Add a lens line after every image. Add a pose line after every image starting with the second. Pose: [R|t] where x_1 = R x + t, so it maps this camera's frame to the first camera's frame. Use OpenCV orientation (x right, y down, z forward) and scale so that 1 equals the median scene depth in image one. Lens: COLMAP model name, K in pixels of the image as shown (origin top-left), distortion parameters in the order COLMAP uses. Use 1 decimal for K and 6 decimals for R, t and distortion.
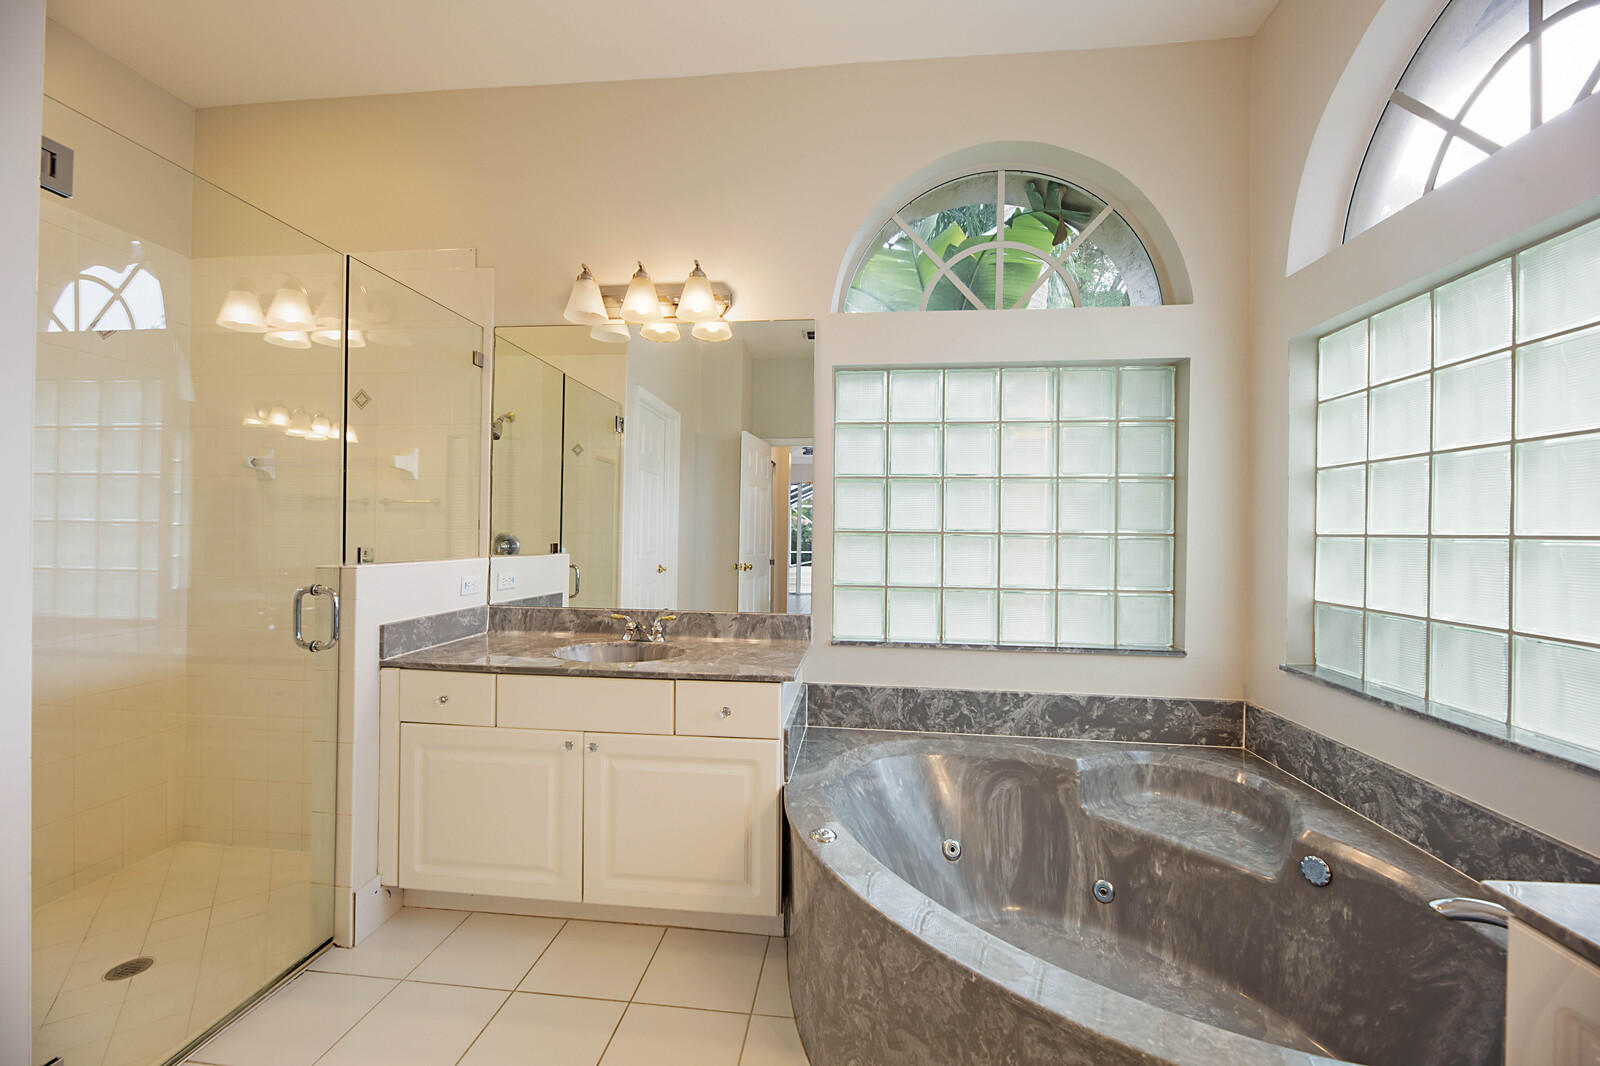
lens RADIAL K [[649.6, 0, 800.0], [0, 649.6, 533.0], [0, 0, 1]] dist [0.002671, -0.003826]
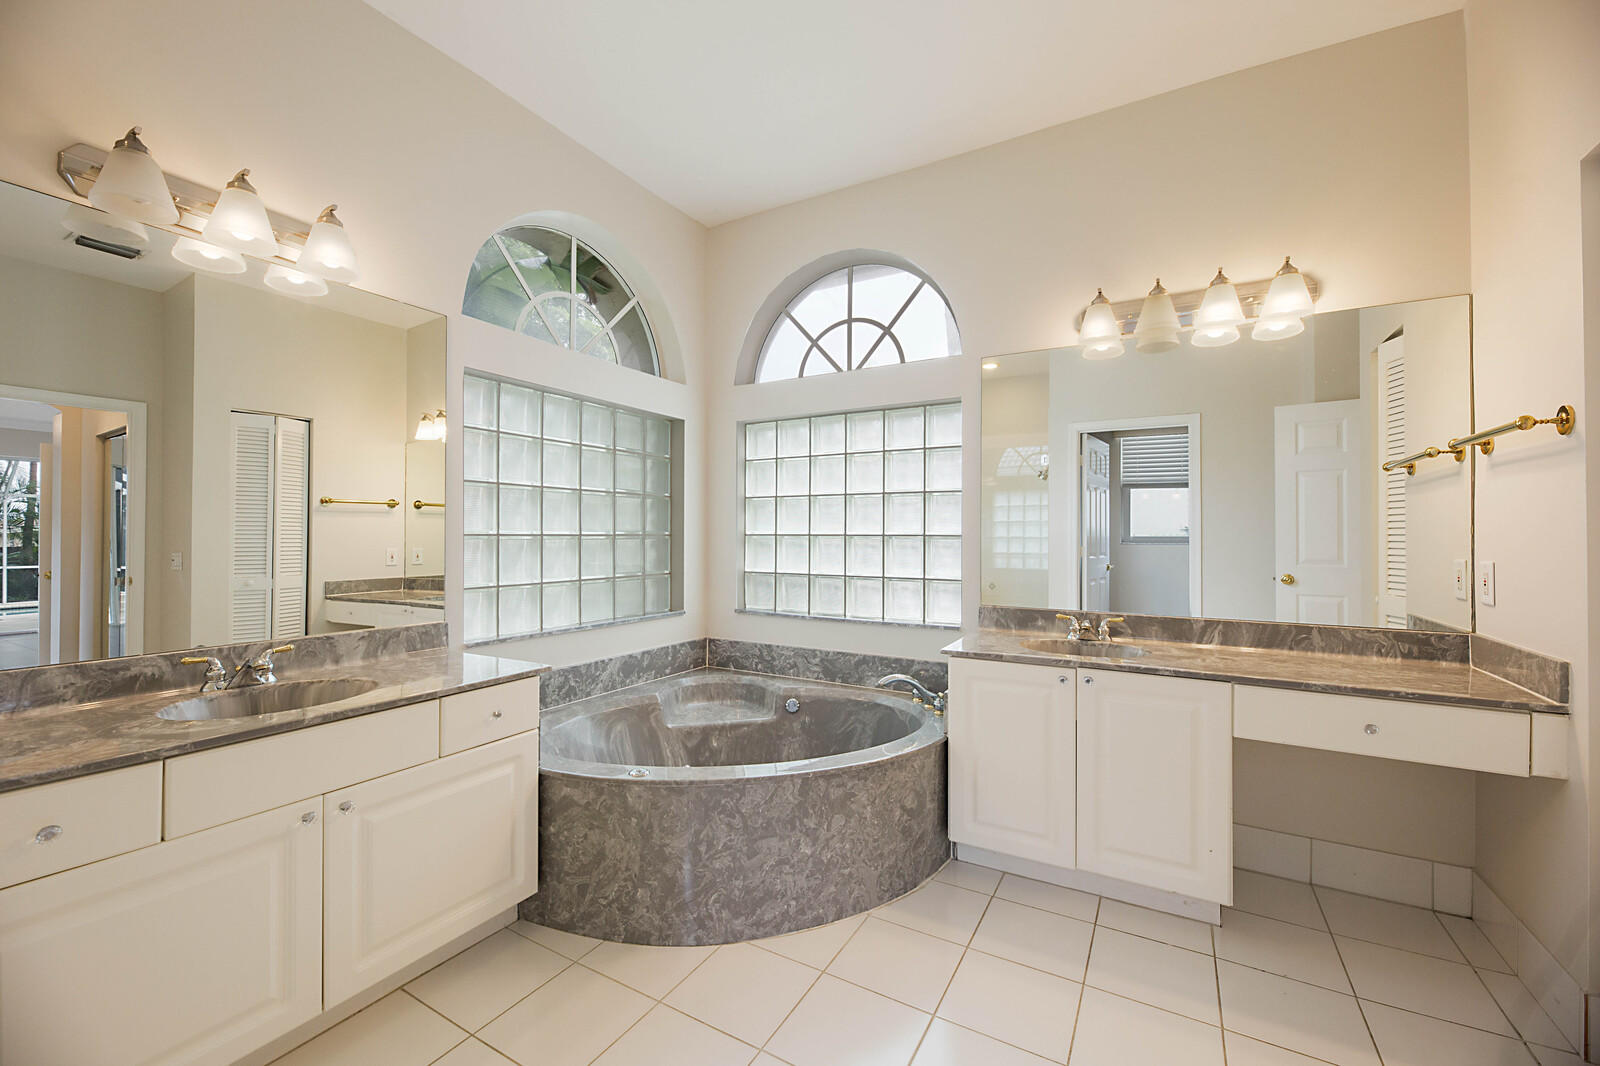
lens RADIAL K [[649.6, 0, 800.0], [0, 649.6, 533.0], [0, 0, 1]] dist [0.002671, -0.003826]
pose [[0.395552, -0.005995, 0.918424, -0.736866], [0.002807, 0.999982, 0.005318, -0.010089], [-0.918439, 0.000474, 0.395562, 0.146855]]
